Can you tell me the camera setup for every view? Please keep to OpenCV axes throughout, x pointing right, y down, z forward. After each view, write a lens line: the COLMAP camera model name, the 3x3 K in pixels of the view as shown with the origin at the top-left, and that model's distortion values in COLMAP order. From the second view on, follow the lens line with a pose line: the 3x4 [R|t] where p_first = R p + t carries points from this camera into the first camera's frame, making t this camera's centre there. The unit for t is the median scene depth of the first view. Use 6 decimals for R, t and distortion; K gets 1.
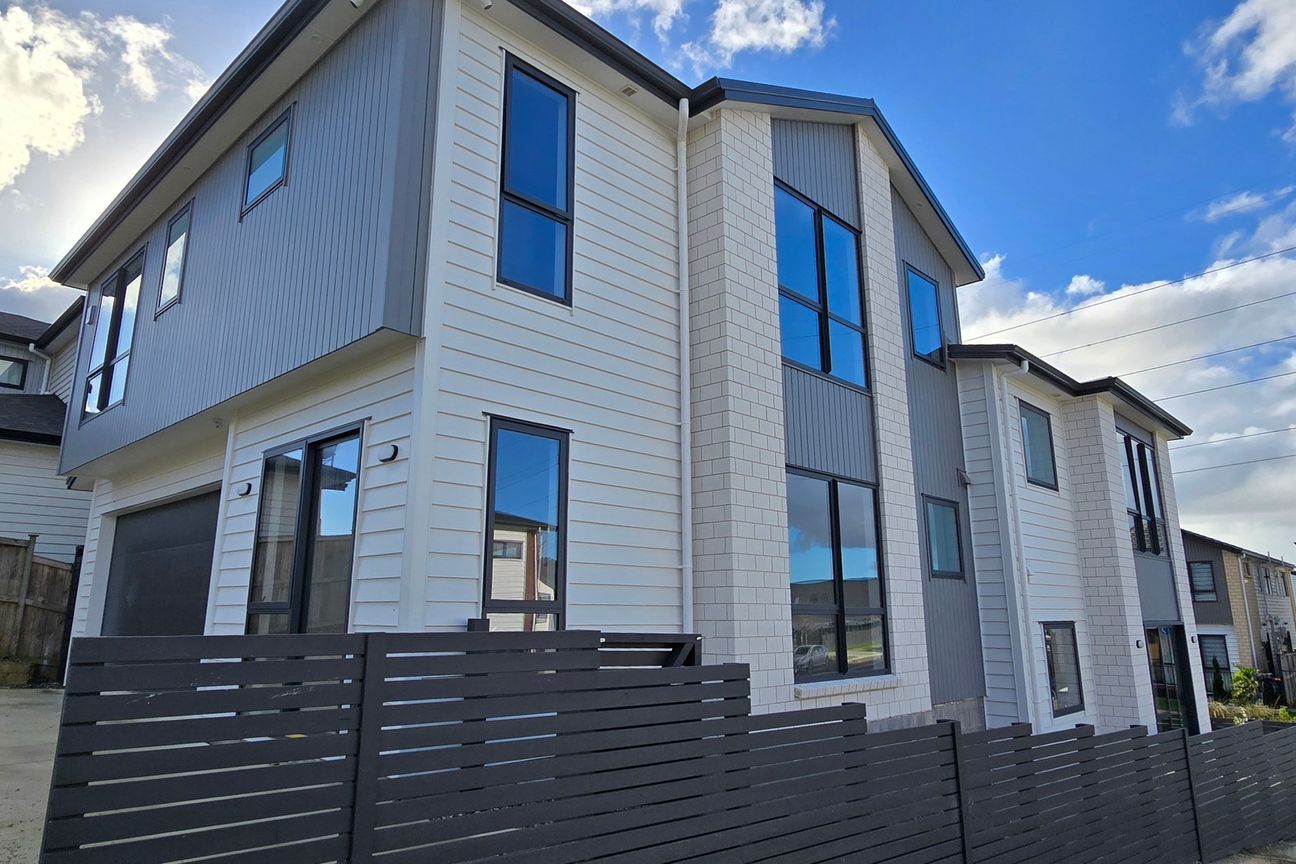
lens RADIAL K [[825.9, 0, 646.3], [0, 825.9, 426.7], [0, 0, 1]] dist [0.000156, 0.000660]
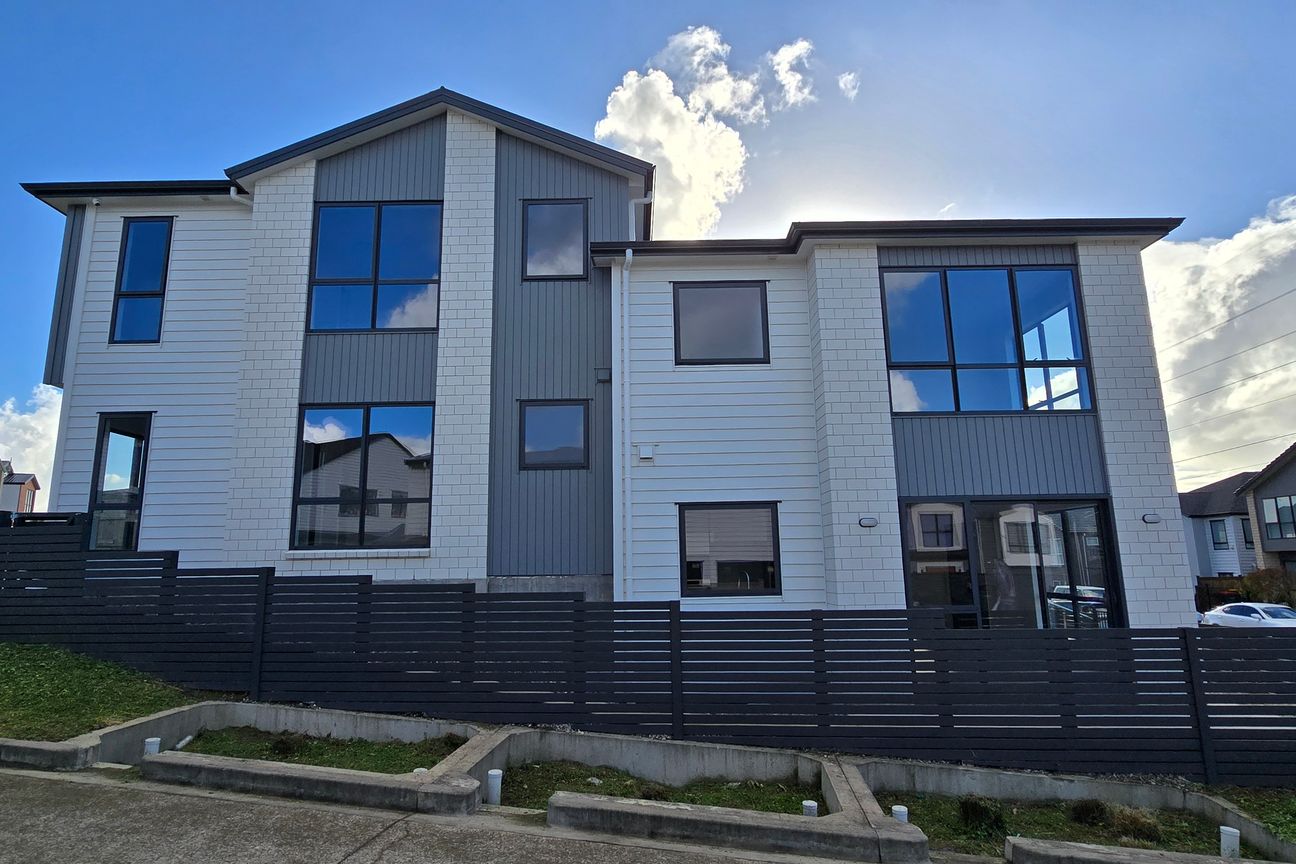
lens RADIAL K [[825.9, 0, 646.3], [0, 825.9, 426.7], [0, 0, 1]] dist [0.000156, 0.000660]
pose [[0.700394, -0.158305, -0.695980, 1.601955], [0.175491, 0.983355, -0.047067, 0.258855], [0.691846, -0.089173, 0.716517, 0.378030]]
